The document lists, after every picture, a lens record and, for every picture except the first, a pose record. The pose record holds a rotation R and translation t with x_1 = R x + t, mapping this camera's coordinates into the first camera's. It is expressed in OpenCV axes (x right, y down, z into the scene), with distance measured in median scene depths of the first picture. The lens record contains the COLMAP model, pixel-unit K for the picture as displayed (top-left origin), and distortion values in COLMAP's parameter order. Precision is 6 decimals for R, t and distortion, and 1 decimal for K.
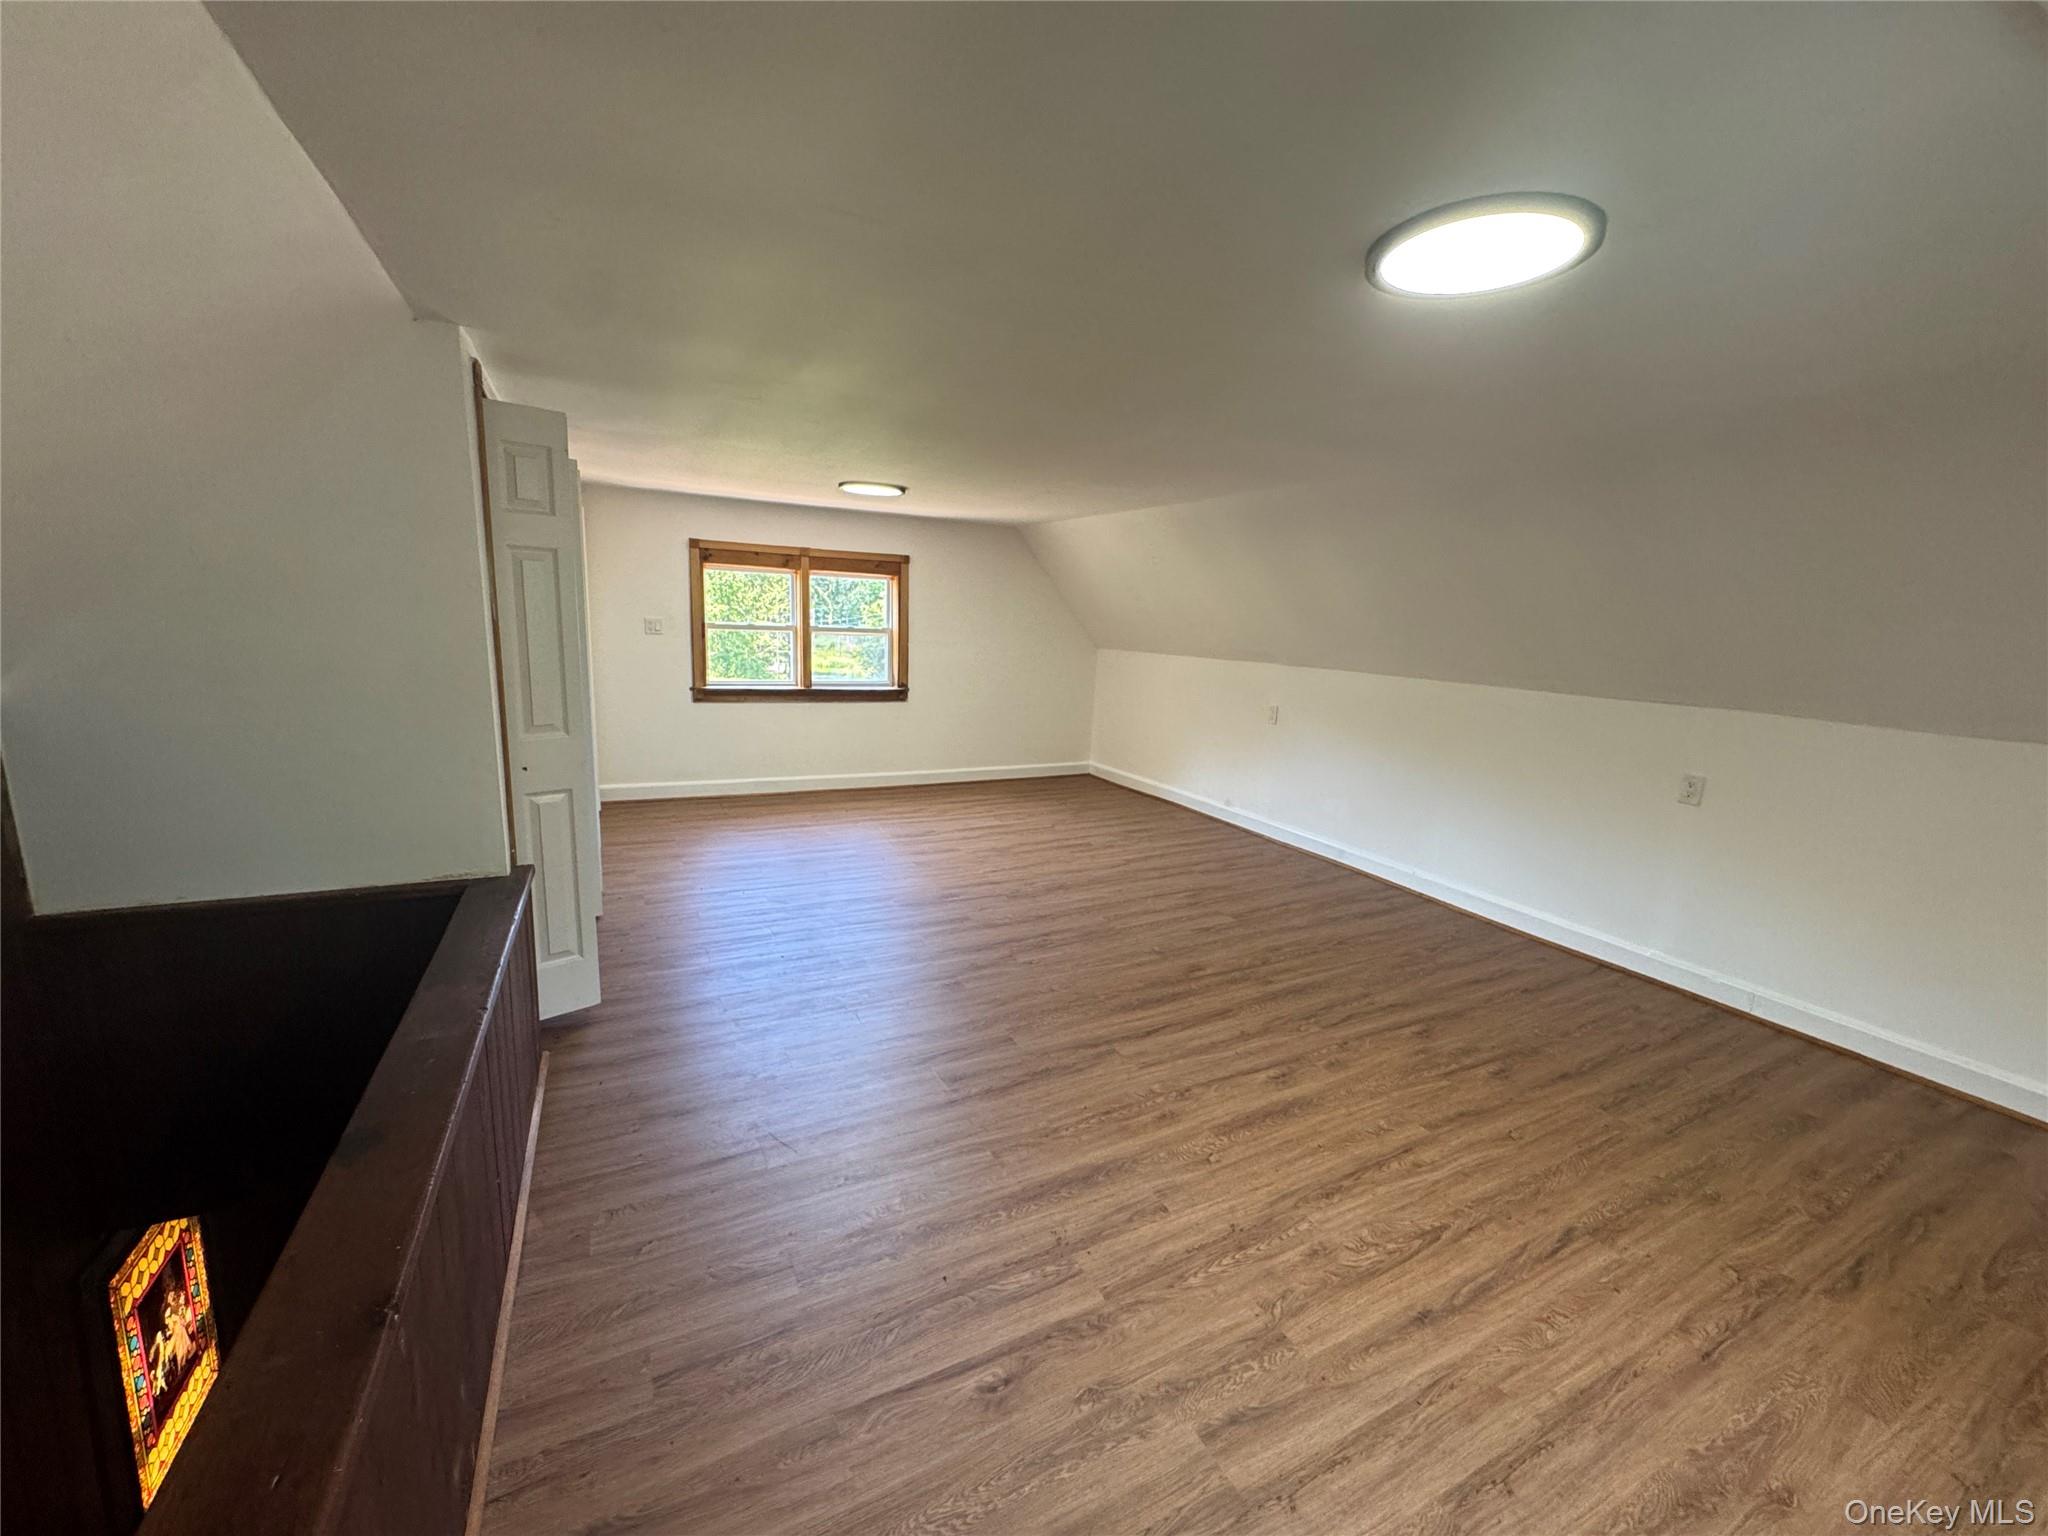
lens RADIAL K [[819.2, 0, 1024.0], [0, 819.2, 768.0], [0, 0, 1]] dist [-0.006314, 0.000302]
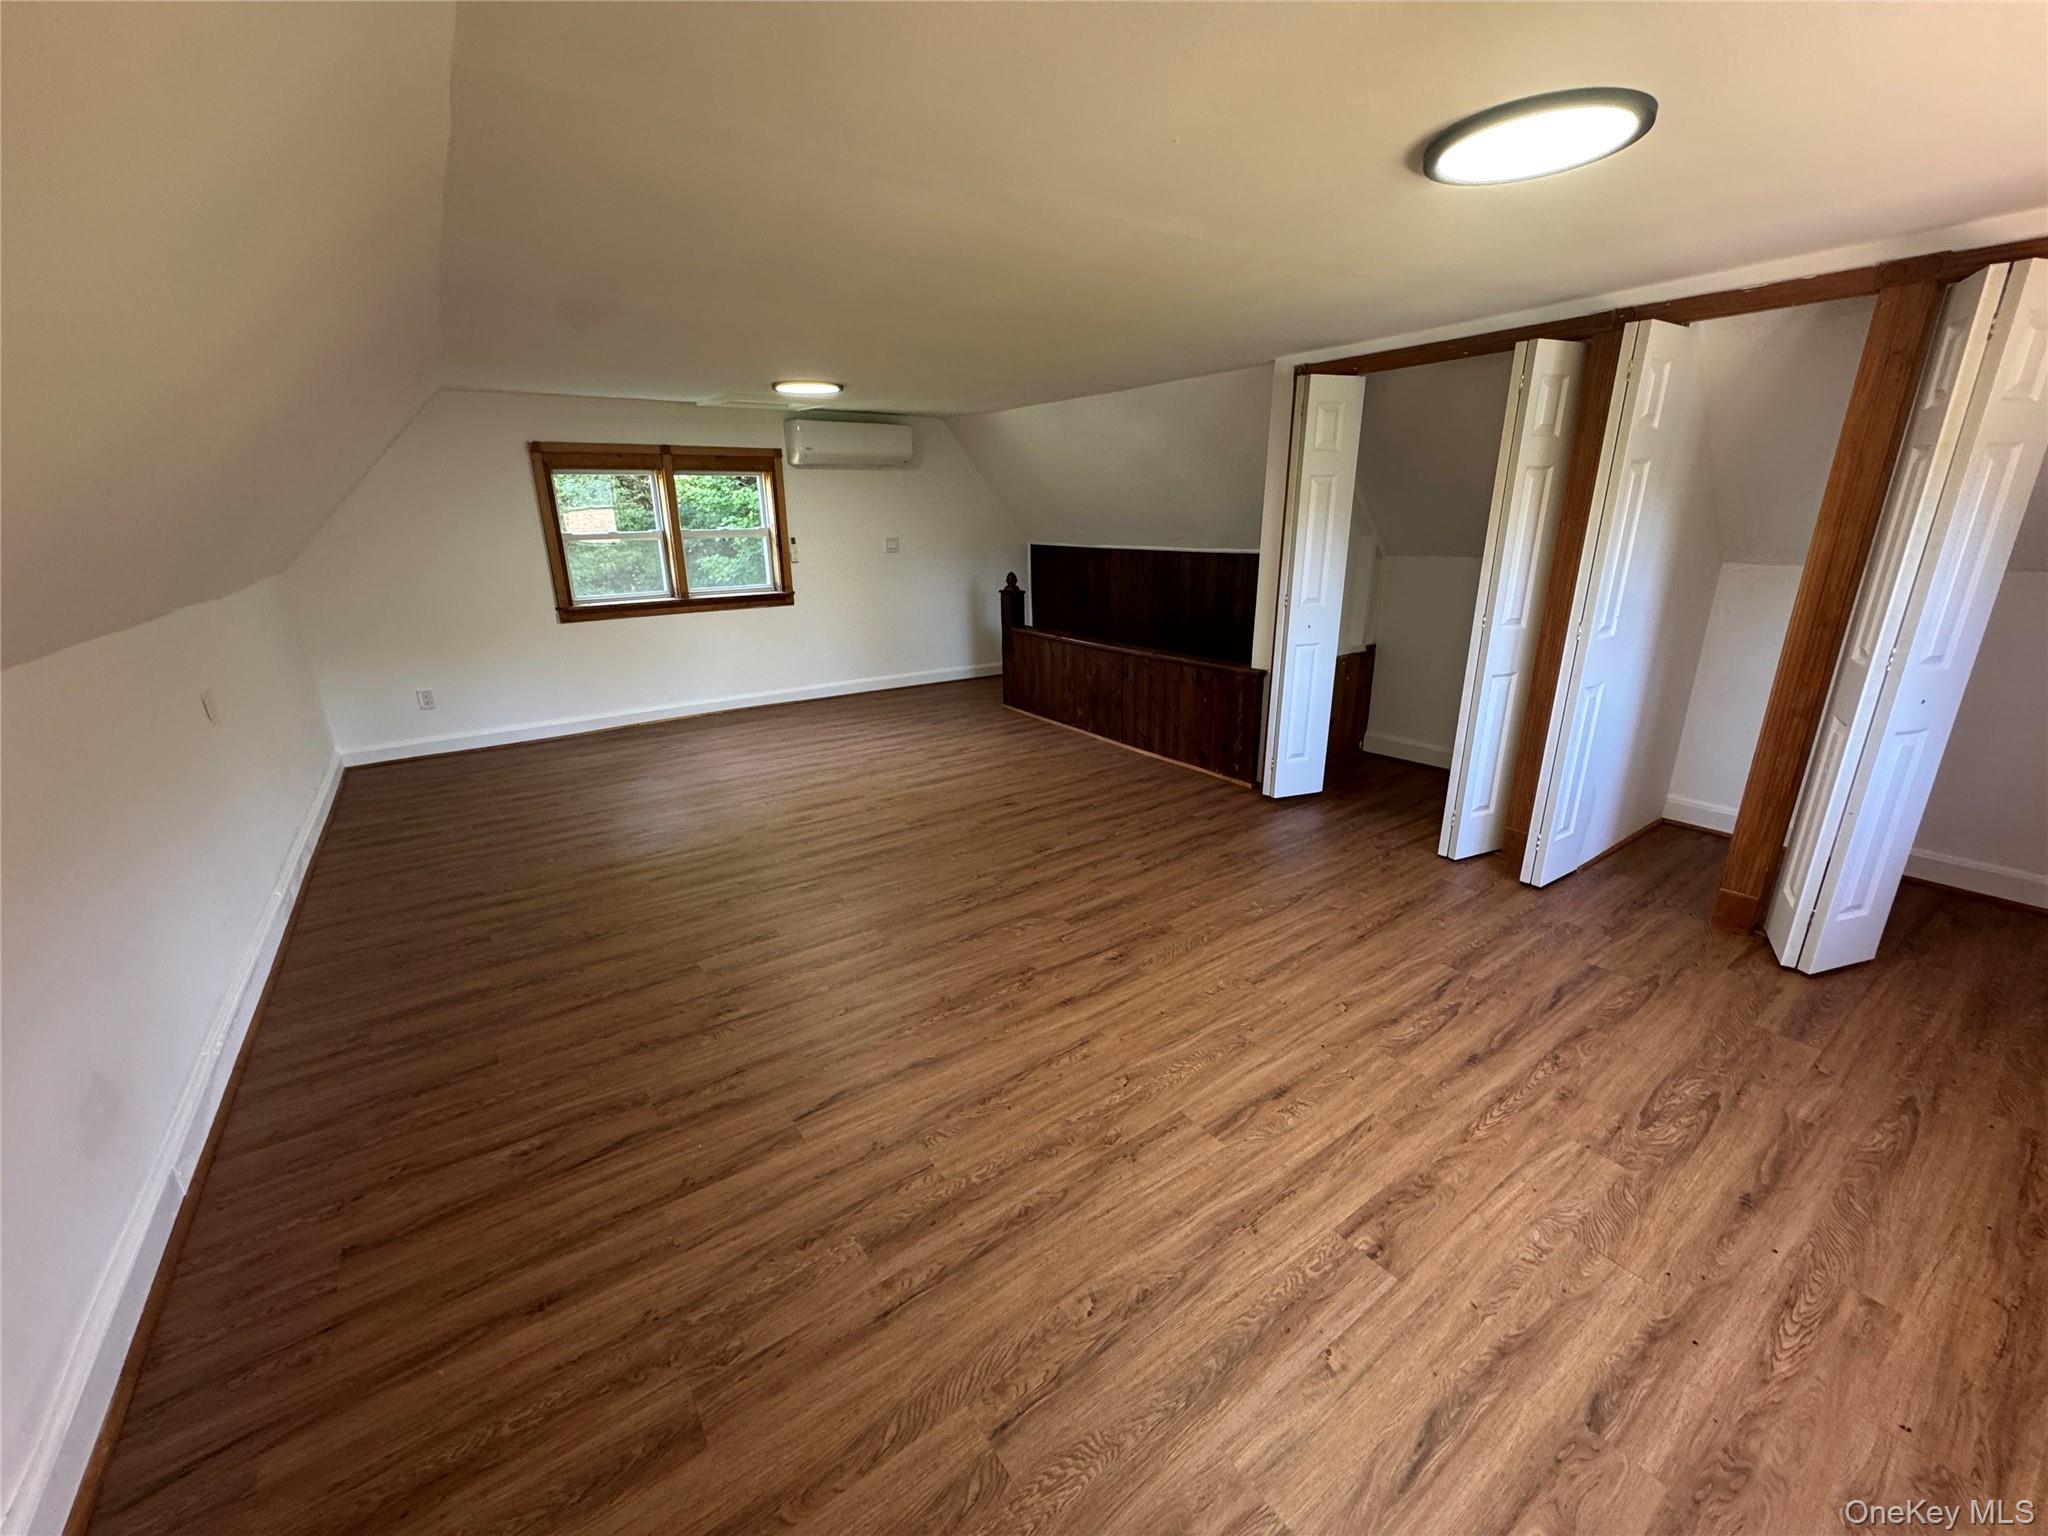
lens RADIAL K [[819.2, 0, 1024.0], [0, 819.2, 768.0], [0, 0, 1]] dist [-0.006314, 0.000302]
pose [[-0.989042, 0.012561, -0.147099, 0.096327], [-0.056043, 0.889849, 0.452801, -0.330488], [0.136583, 0.456083, -0.879394, 1.795765]]
